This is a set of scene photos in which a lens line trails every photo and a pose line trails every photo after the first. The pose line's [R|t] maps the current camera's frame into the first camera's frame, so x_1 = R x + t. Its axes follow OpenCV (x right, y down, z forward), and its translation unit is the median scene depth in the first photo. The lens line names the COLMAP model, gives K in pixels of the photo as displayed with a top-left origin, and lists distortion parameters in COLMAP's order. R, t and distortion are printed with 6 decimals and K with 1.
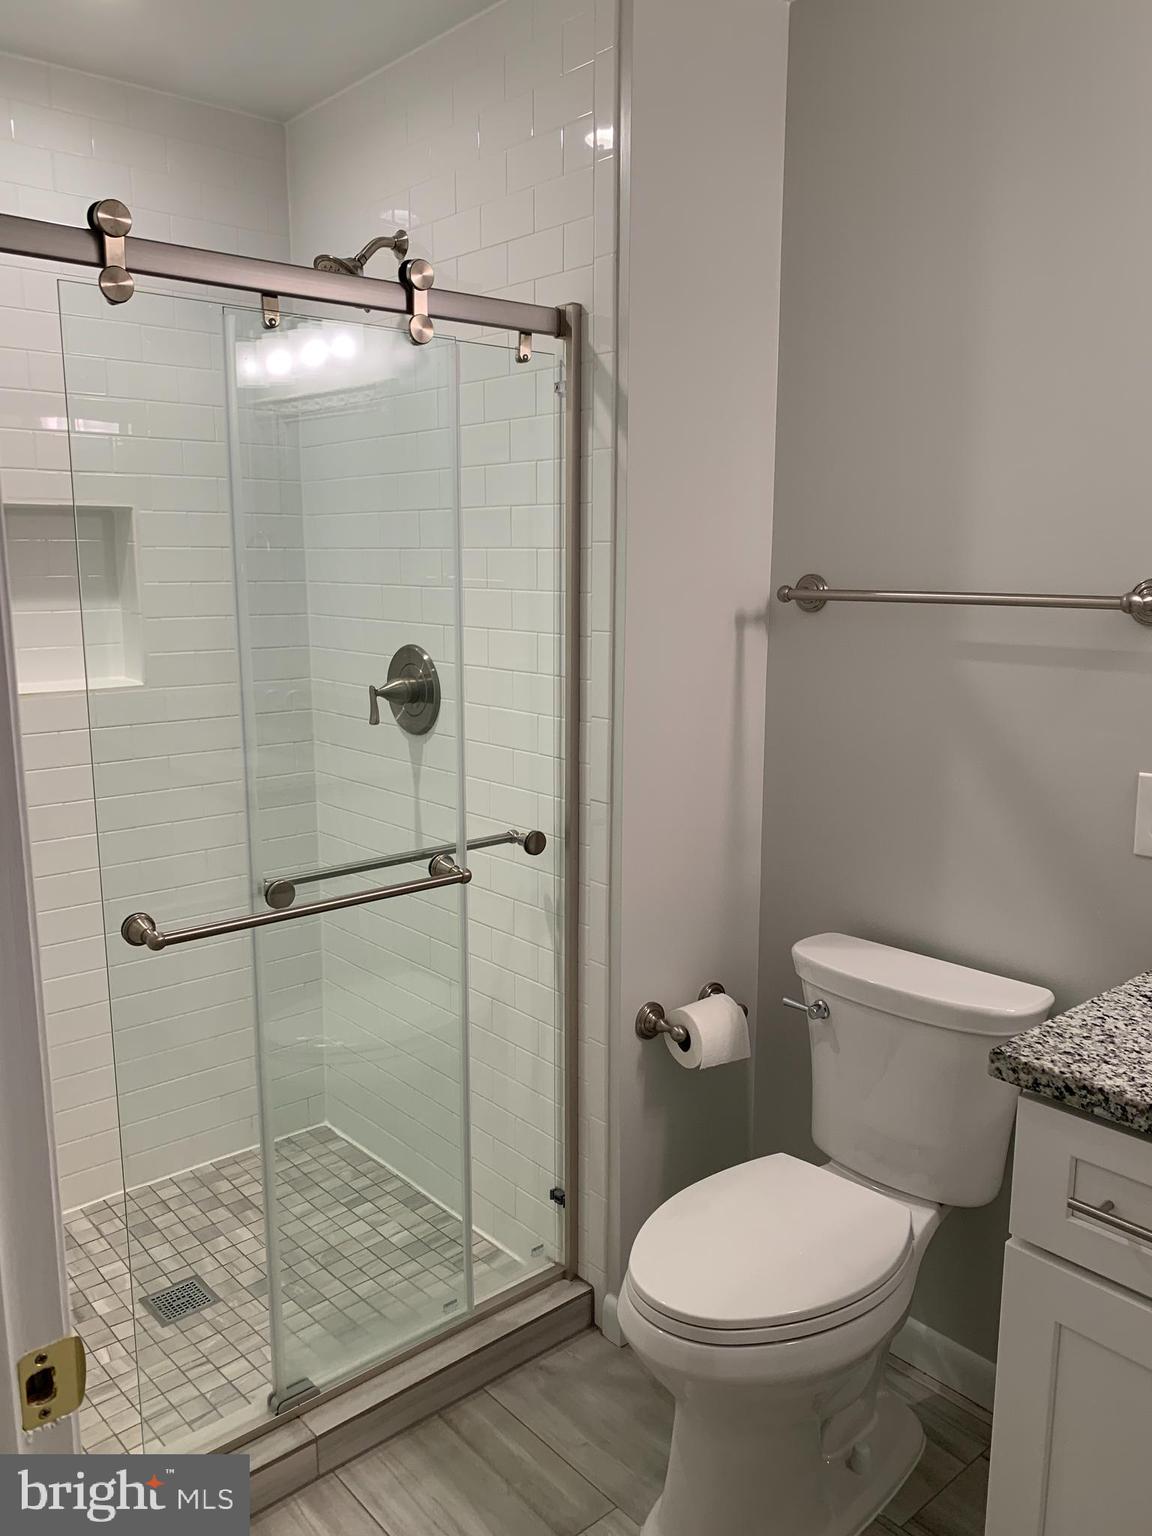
lens RADIAL K [[1160.5, 0, 576.0], [0, 1160.5, 768.0], [0, 0, 1]] dist [0.011891, -0.013489]
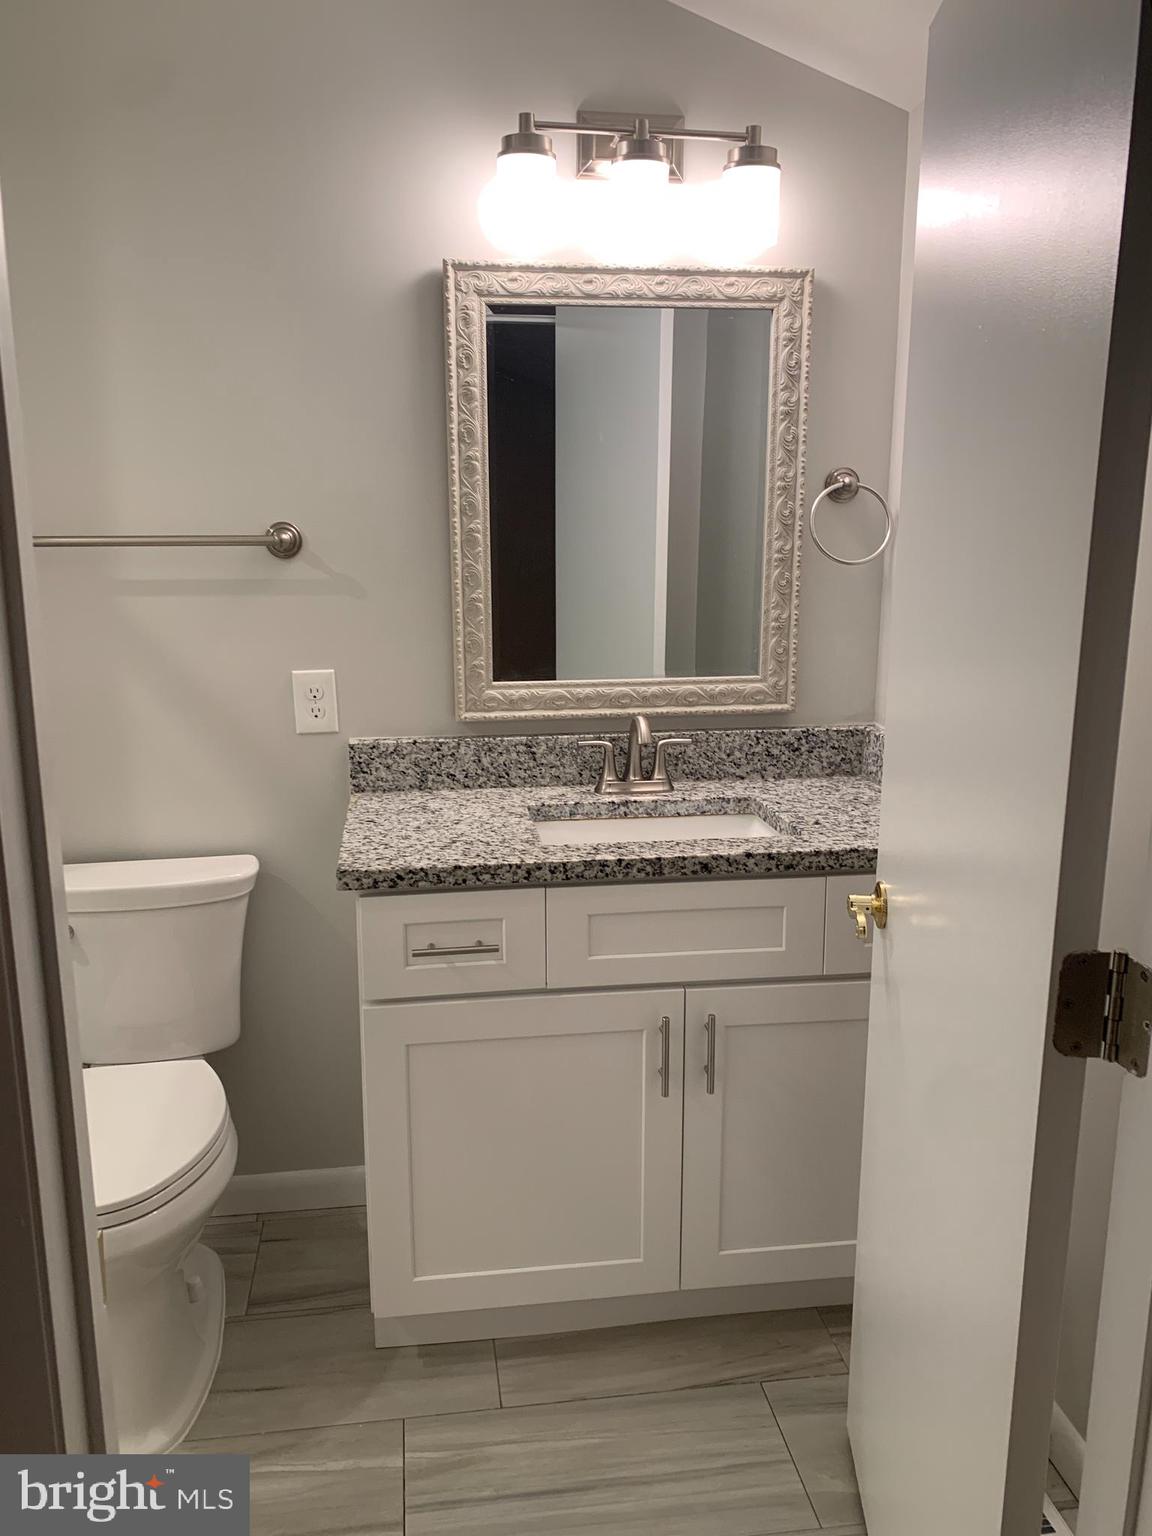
lens RADIAL K [[1181.0, 0, 576.0], [0, 1181.0, 768.0], [0, 0, 1]] dist [0.011729, -0.008548]
pose [[0.530718, -0.175907, 0.829093, -0.613914], [0.149301, 0.982331, 0.112849, 0.011107], [-0.834295, 0.063893, 0.547604, 0.010574]]
